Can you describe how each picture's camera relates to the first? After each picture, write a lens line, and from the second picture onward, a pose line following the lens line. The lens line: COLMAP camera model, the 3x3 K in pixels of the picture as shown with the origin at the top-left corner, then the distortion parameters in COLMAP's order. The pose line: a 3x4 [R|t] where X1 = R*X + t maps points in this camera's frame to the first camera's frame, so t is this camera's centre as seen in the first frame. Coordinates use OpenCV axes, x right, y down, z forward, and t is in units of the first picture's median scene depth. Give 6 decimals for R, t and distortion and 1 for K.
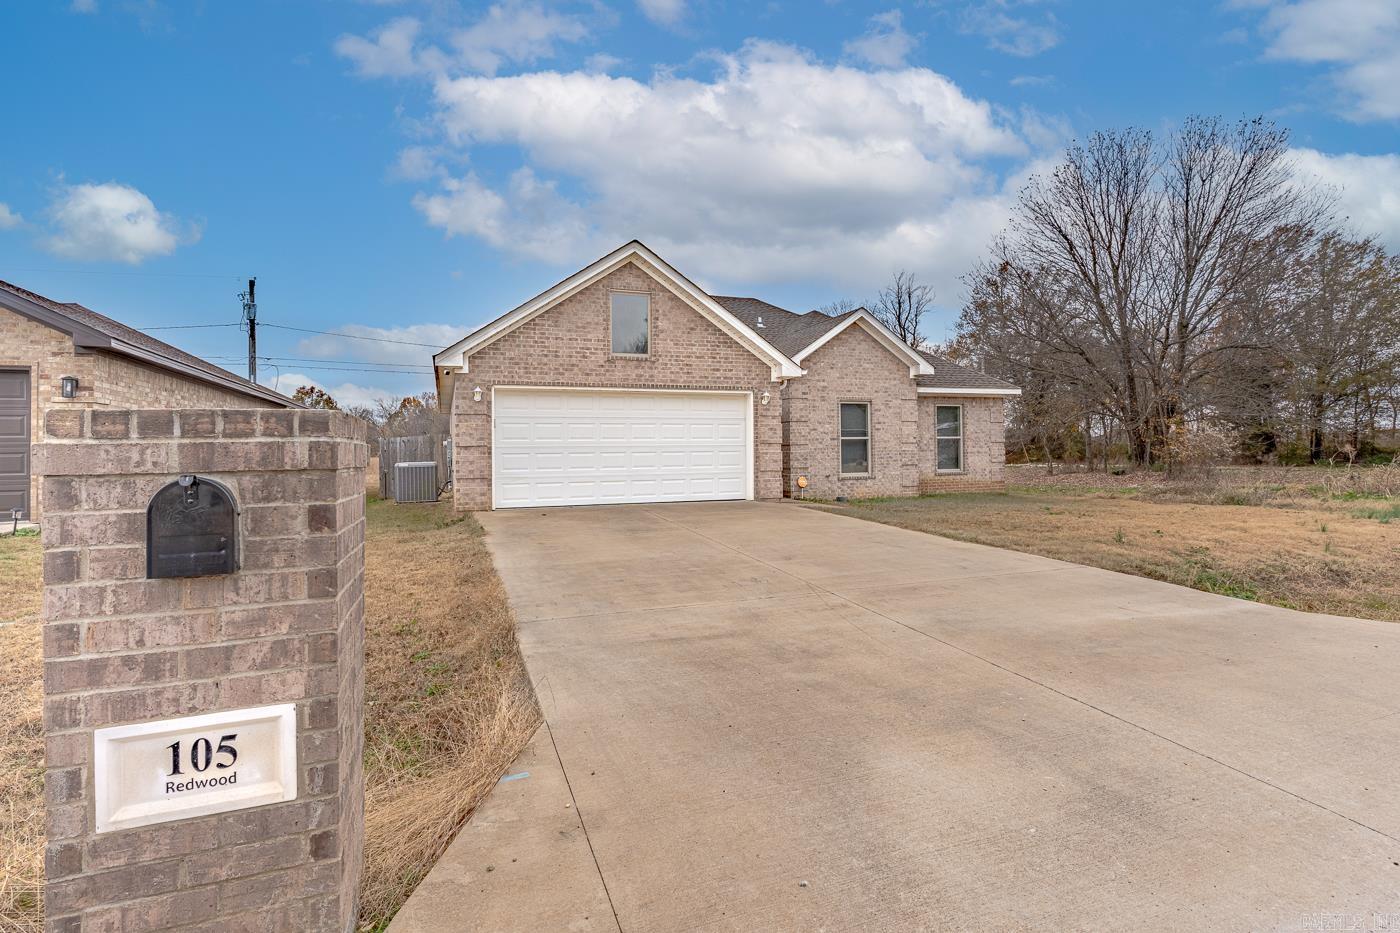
lens RADIAL K [[675.5, 0, 703.4], [0, 675.5, 445.2], [0, 0, 1]] dist [0.003279, 0.000191]
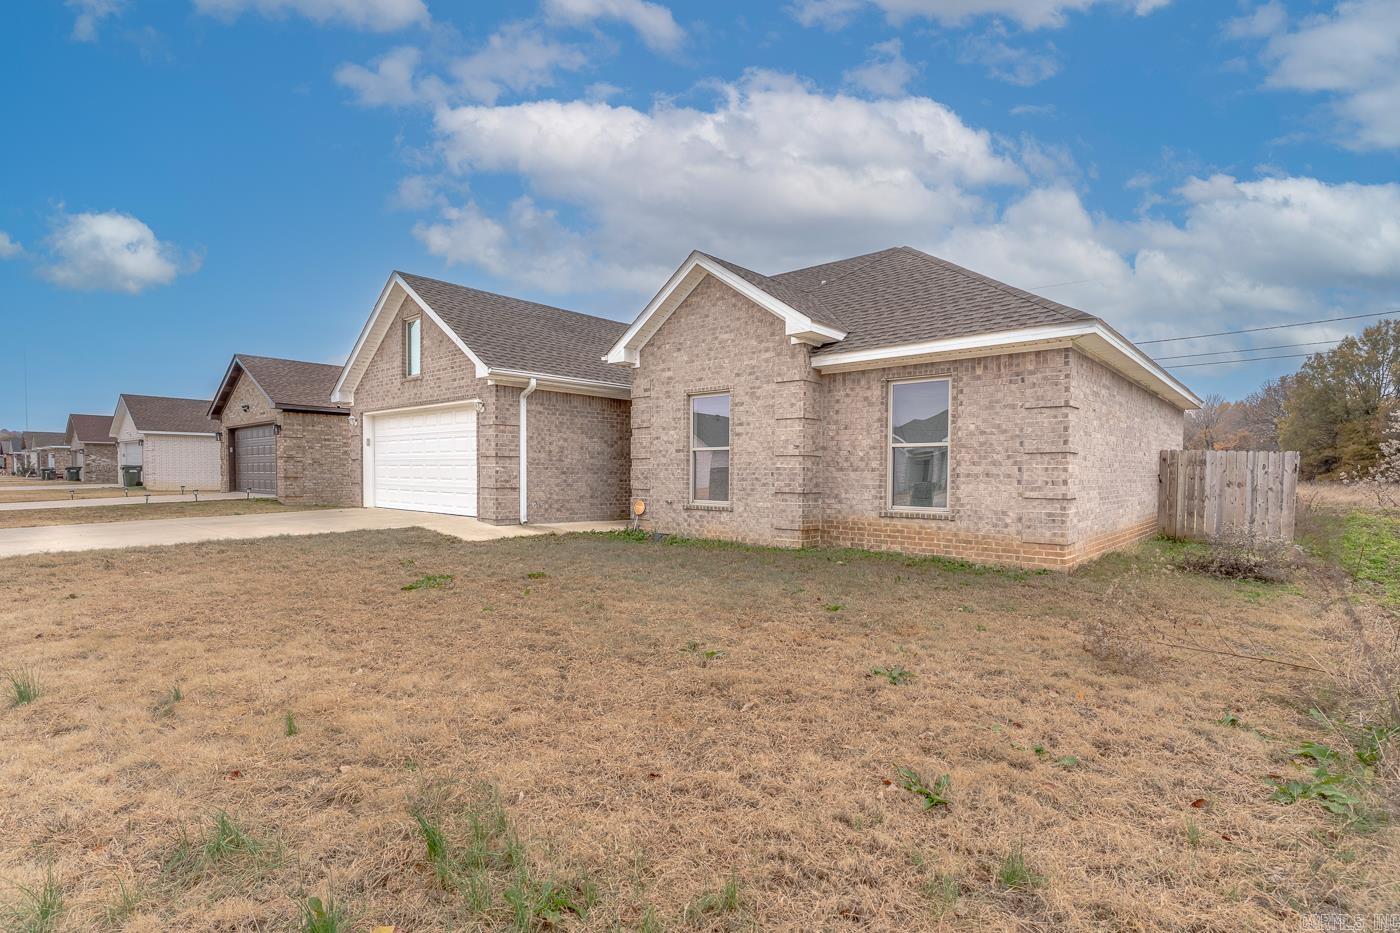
lens RADIAL K [[665.7, 0, 699.1], [0, 665.7, 493.2], [0, 0, 1]] dist [0.001658, 0.000043]
pose [[0.465693, 0.041951, -0.883951, 1.000814], [-0.005713, 0.998997, 0.044400, 0.005362], [0.884928, -0.015627, 0.465466, 0.847450]]
